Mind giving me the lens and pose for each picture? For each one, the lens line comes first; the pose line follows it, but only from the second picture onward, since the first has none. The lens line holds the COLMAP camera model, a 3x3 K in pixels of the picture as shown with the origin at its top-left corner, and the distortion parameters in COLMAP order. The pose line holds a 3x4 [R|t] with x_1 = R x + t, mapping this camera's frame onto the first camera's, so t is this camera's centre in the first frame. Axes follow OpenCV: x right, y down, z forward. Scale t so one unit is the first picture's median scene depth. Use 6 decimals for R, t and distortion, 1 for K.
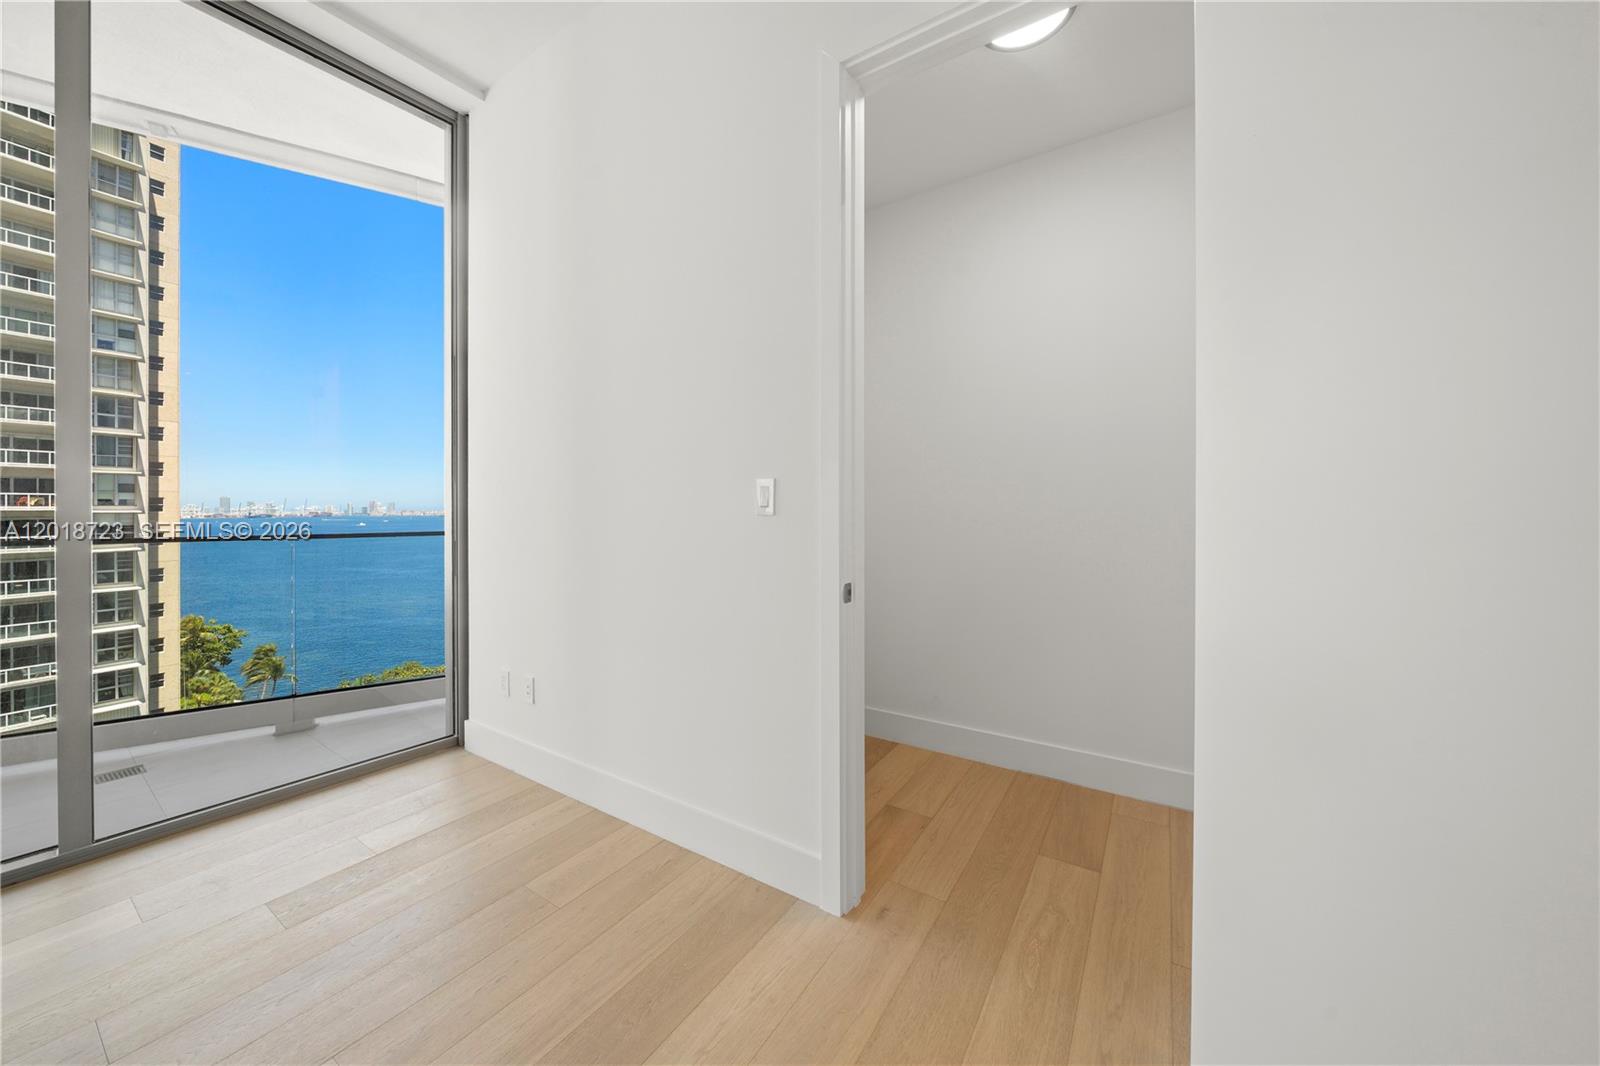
lens RADIAL K [[561.4, 0, 800.2], [0, 561.4, 504.8], [0, 0, 1]] dist [-0.006406, -0.000140]
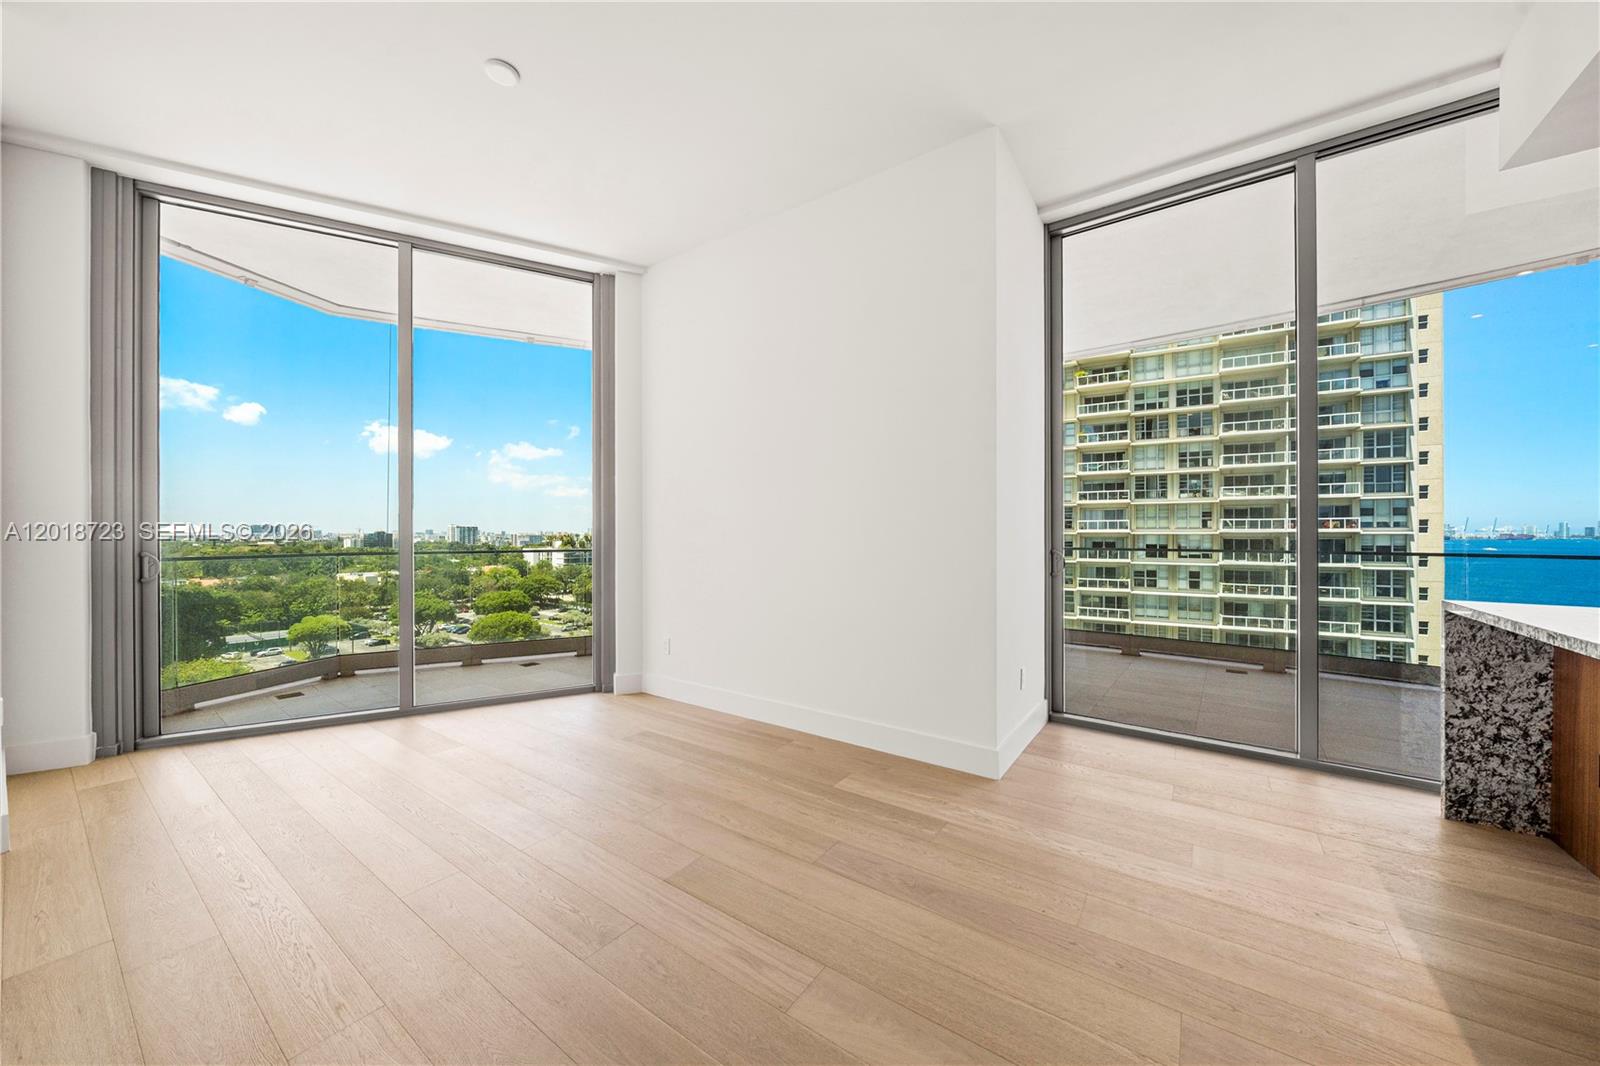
lens RADIAL K [[561.4, 0, 799.3], [0, 561.4, 536.8], [0, 0, 1]] dist [-0.006406, -0.000140]
pose [[-0.046761, 0.010538, -0.998851, -0.066203], [0.008031, 0.999916, 0.010173, -0.001012], [0.998874, -0.007546, -0.046842, -0.127852]]
